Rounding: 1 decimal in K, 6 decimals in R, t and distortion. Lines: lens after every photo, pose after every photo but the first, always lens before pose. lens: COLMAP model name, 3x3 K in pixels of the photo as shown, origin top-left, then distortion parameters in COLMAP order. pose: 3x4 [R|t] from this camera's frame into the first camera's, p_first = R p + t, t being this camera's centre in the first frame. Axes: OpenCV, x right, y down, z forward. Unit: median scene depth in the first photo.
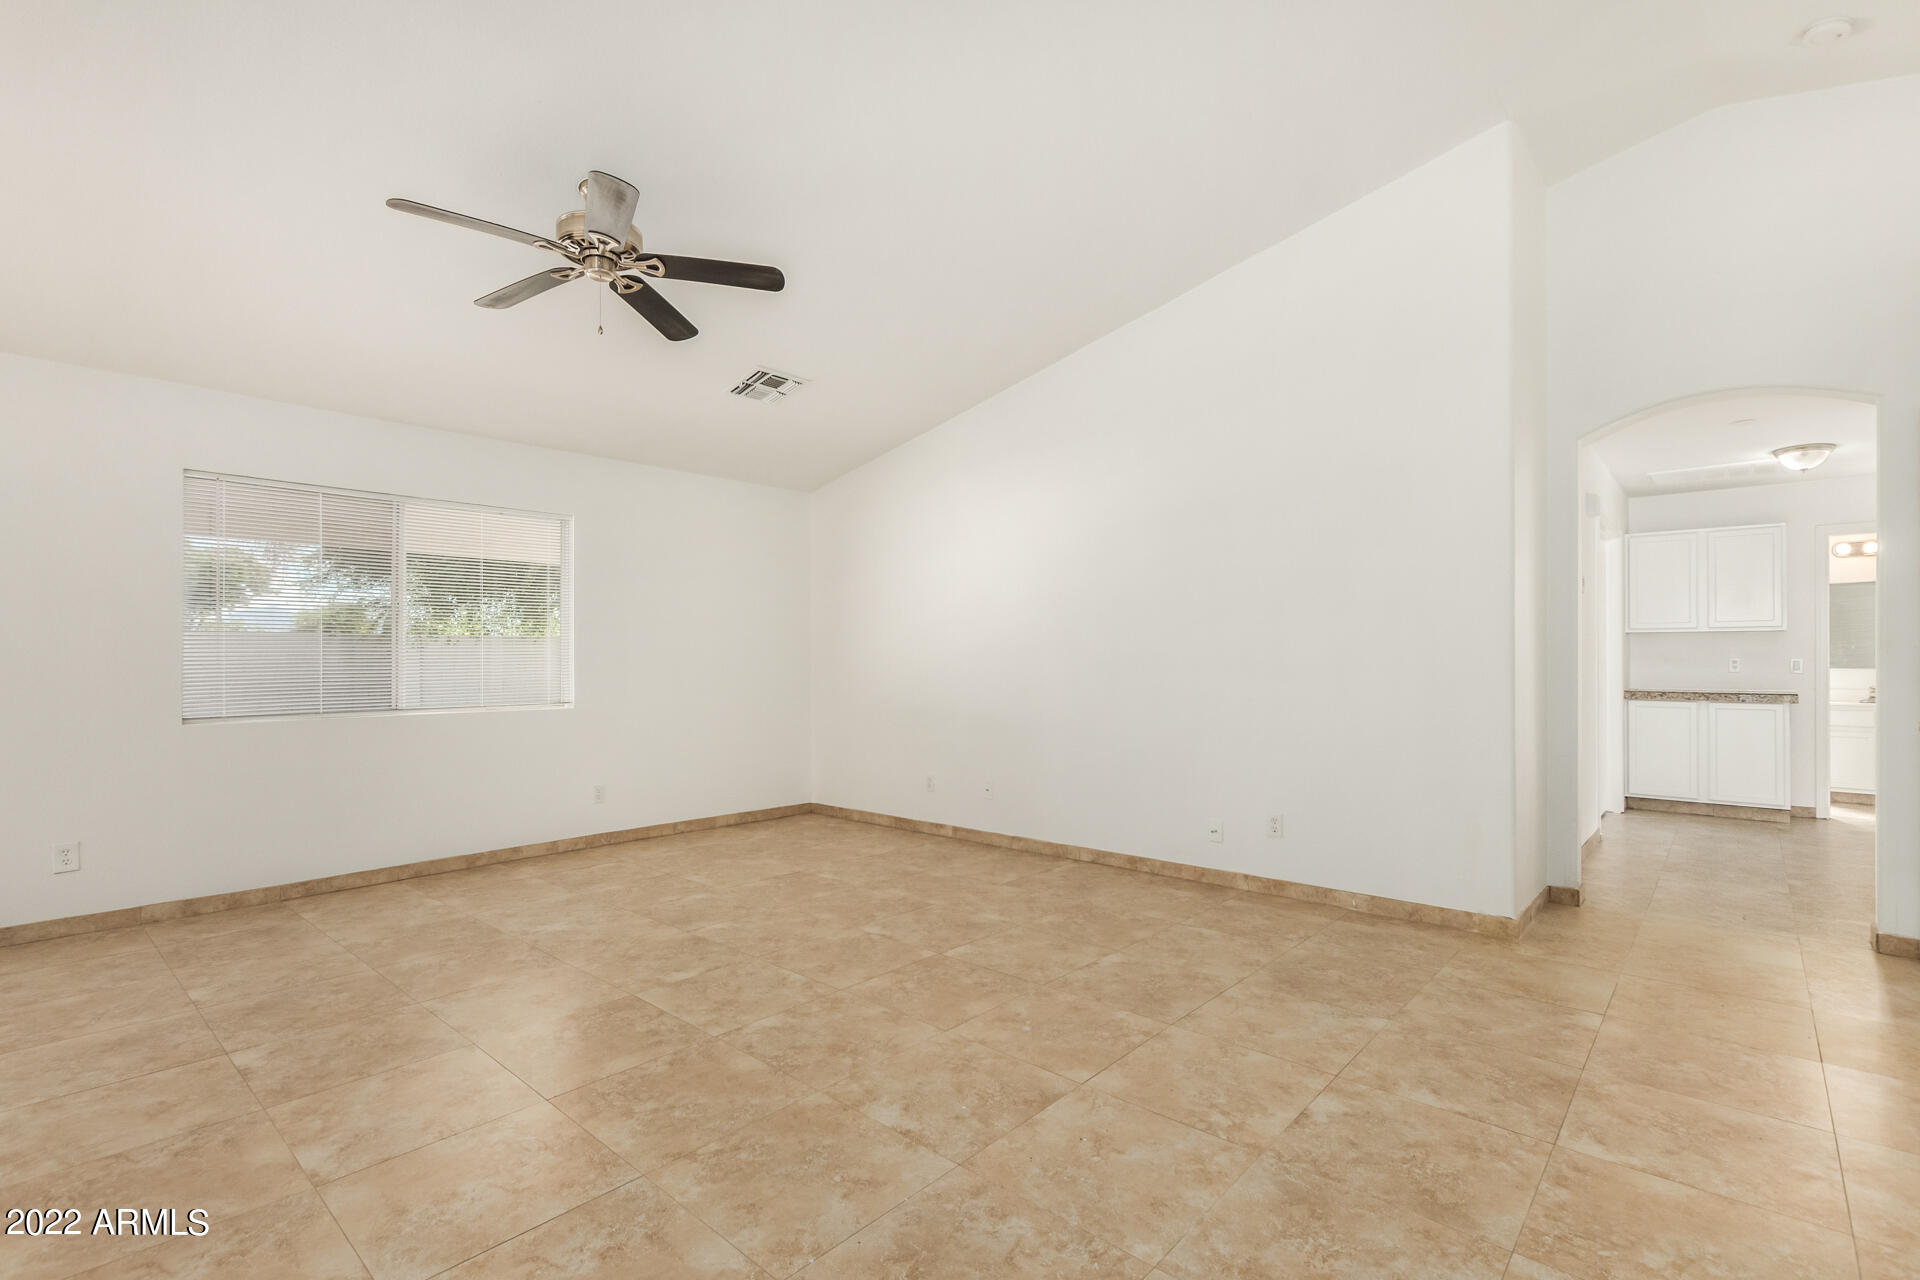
lens RADIAL K [[877.4, 0, 970.3], [0, 877.4, 667.2], [0, 0, 1]] dist [0.008284, -0.002942]
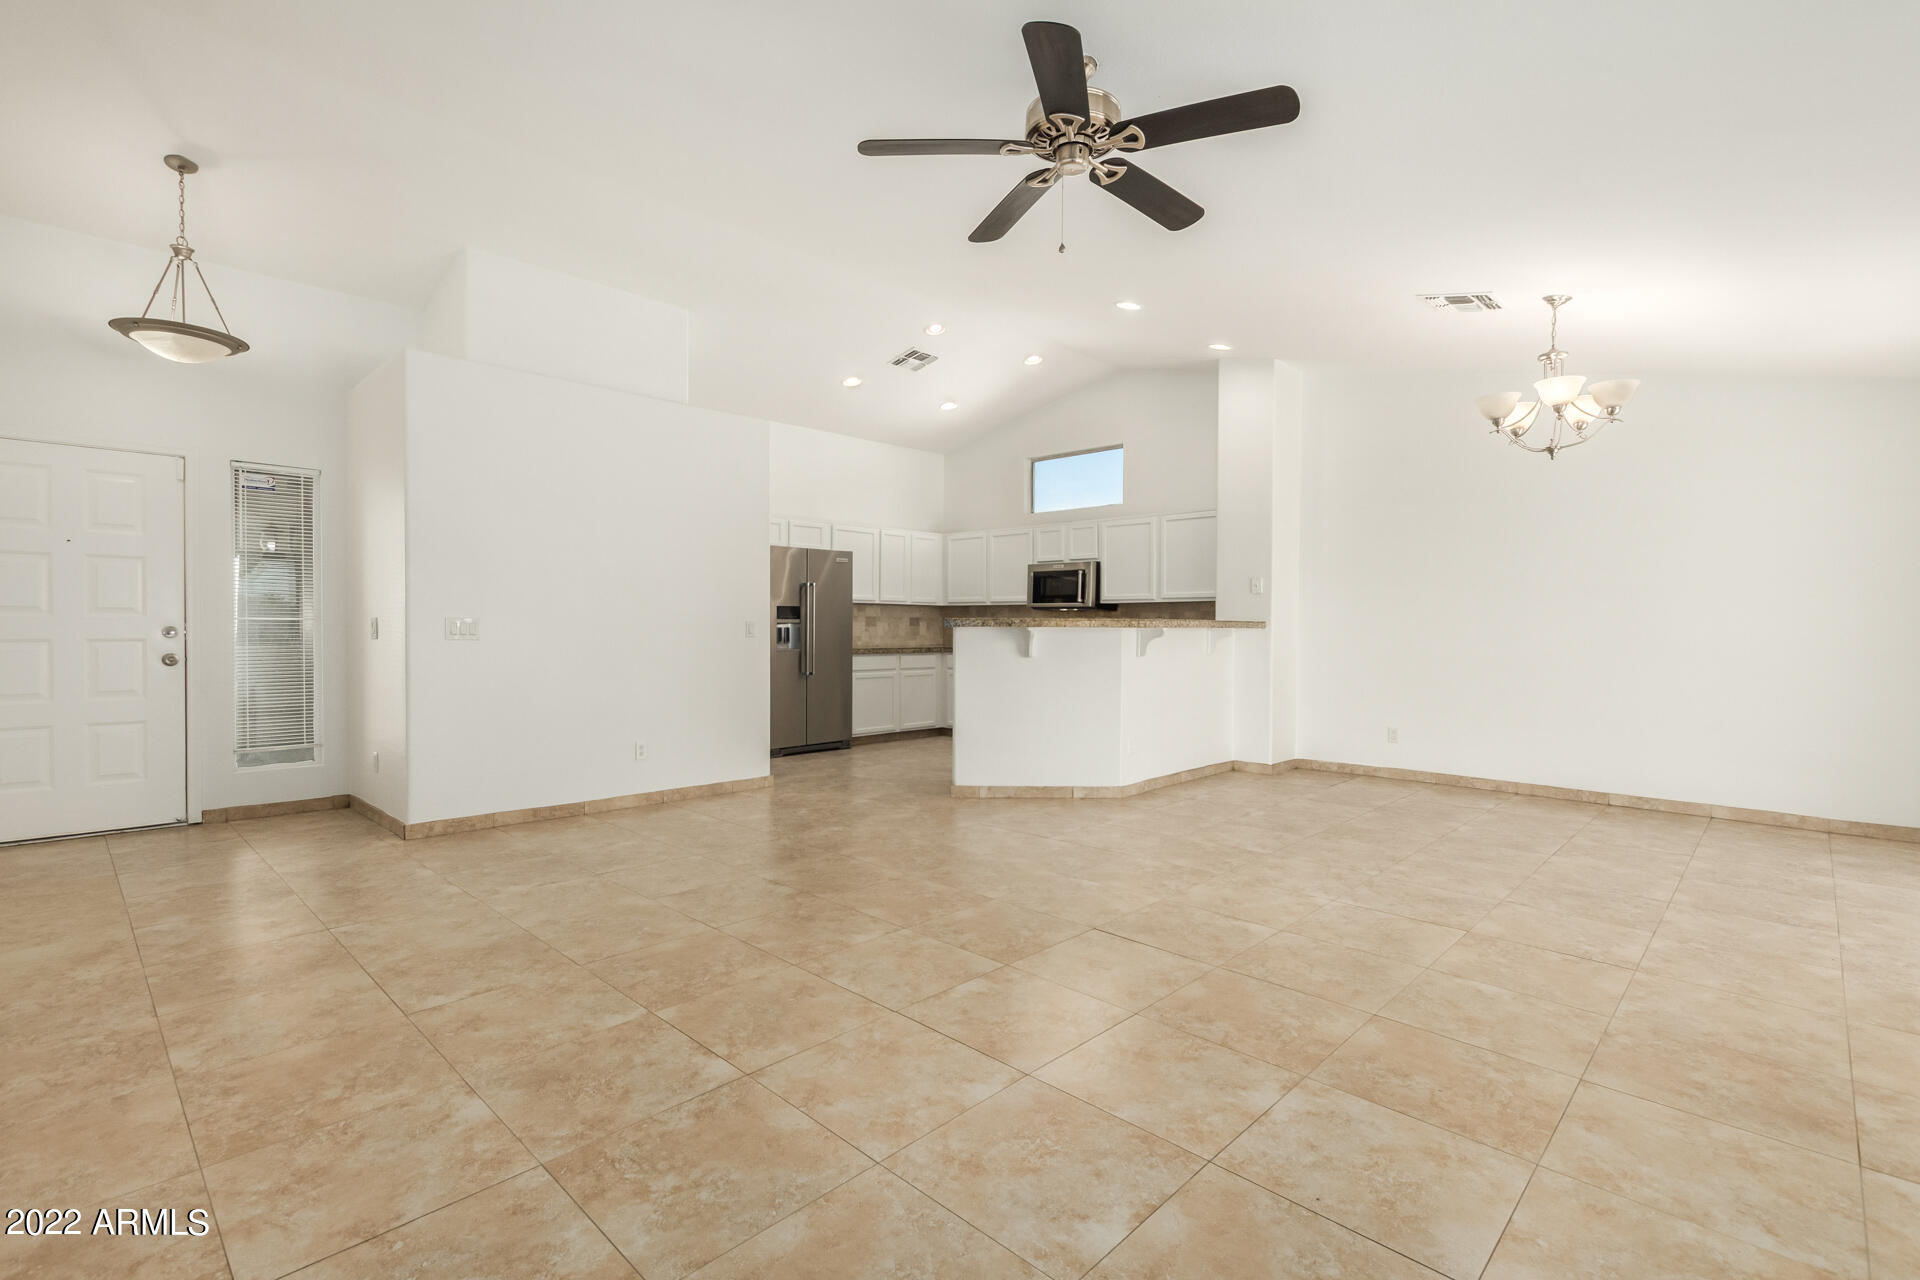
lens RADIAL K [[877.4, 0, 959.0], [0, 877.4, 633.4], [0, 0, 1]] dist [0.008284, -0.002942]
pose [[-0.998880, -0.004743, 0.047073, -0.346489], [-0.003644, 0.999719, 0.023405, -0.015270], [-0.047171, 0.023207, -0.998617, 1.813272]]
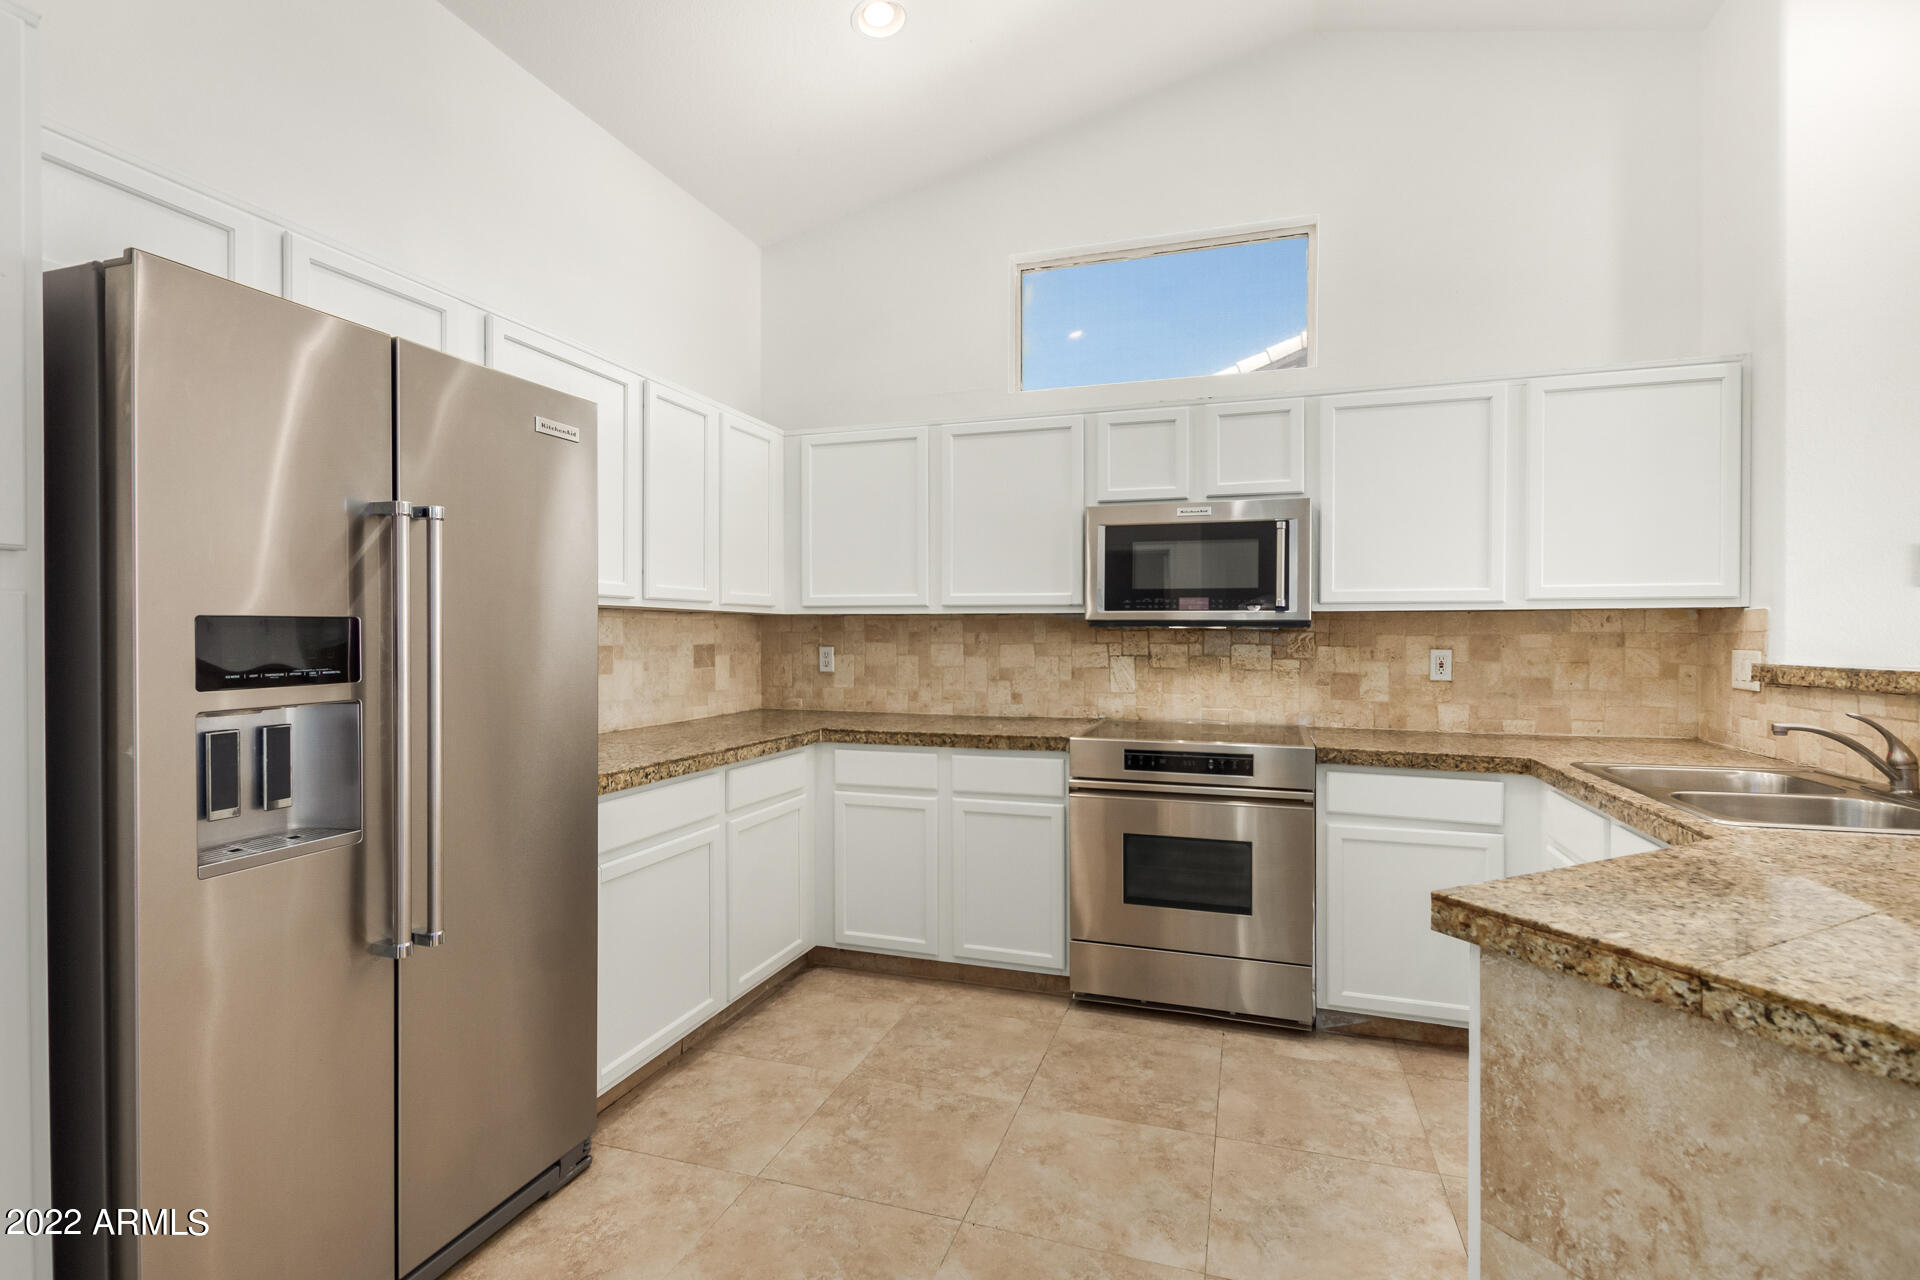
lens RADIAL K [[877.4, 0, 971.5], [0, 877.4, 640.2], [0, 0, 1]] dist [0.008284, -0.002942]
pose [[-0.918055, 0.002192, -0.396446, 0.073848], [-0.006904, 0.999745, 0.021514, -0.030928], [0.396392, 0.022488, -0.917806, 0.044994]]
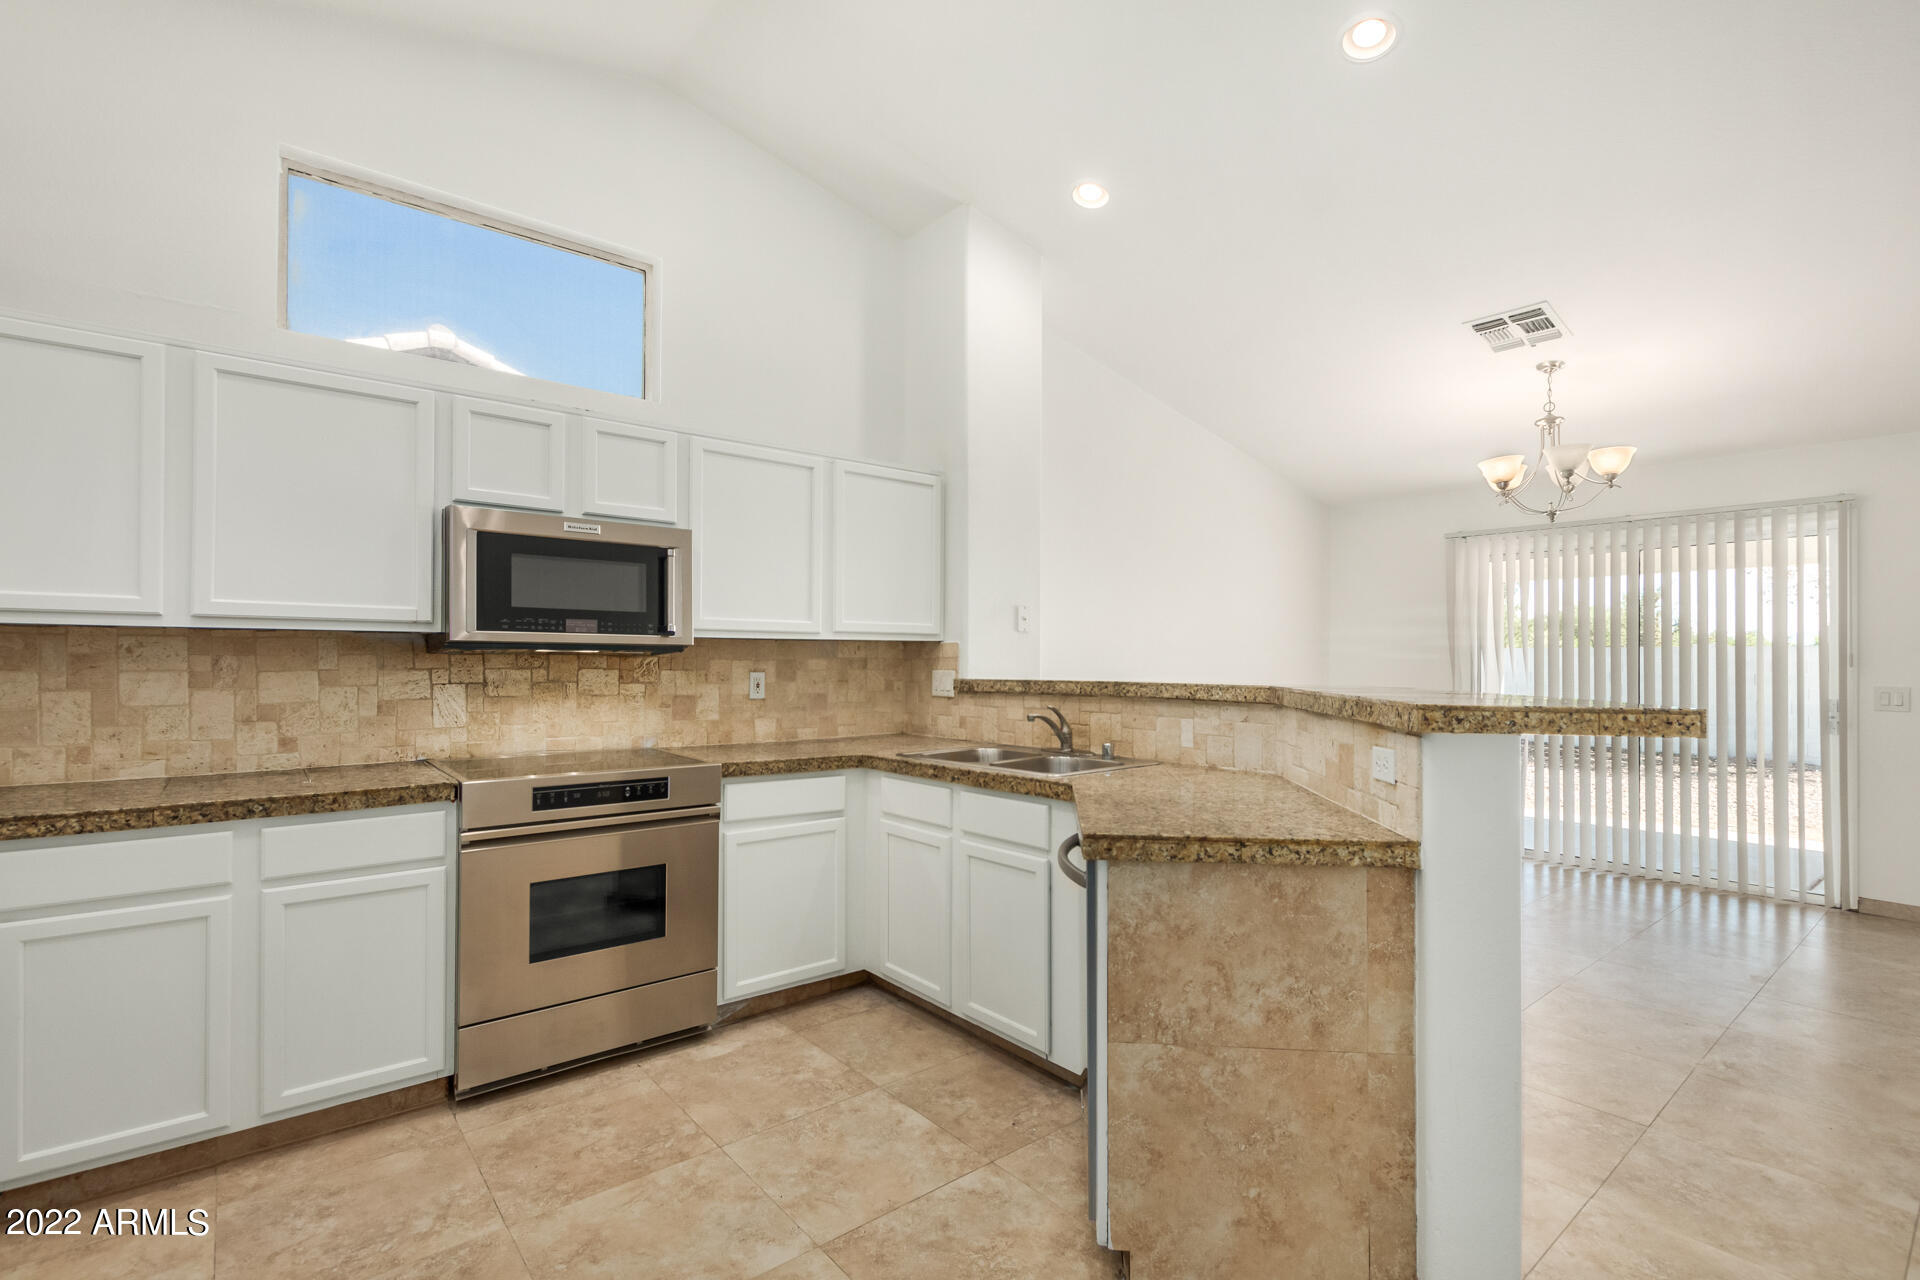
lens RADIAL K [[877.4, 0, 958.0], [0, 877.4, 657.2], [0, 0, 1]] dist [0.008284, -0.002942]
pose [[-0.163583, -0.005700, -0.986513, 0.291570], [-0.016791, 0.999855, -0.002993, -0.023546], [0.986387, 0.016075, -0.163655, -0.202432]]
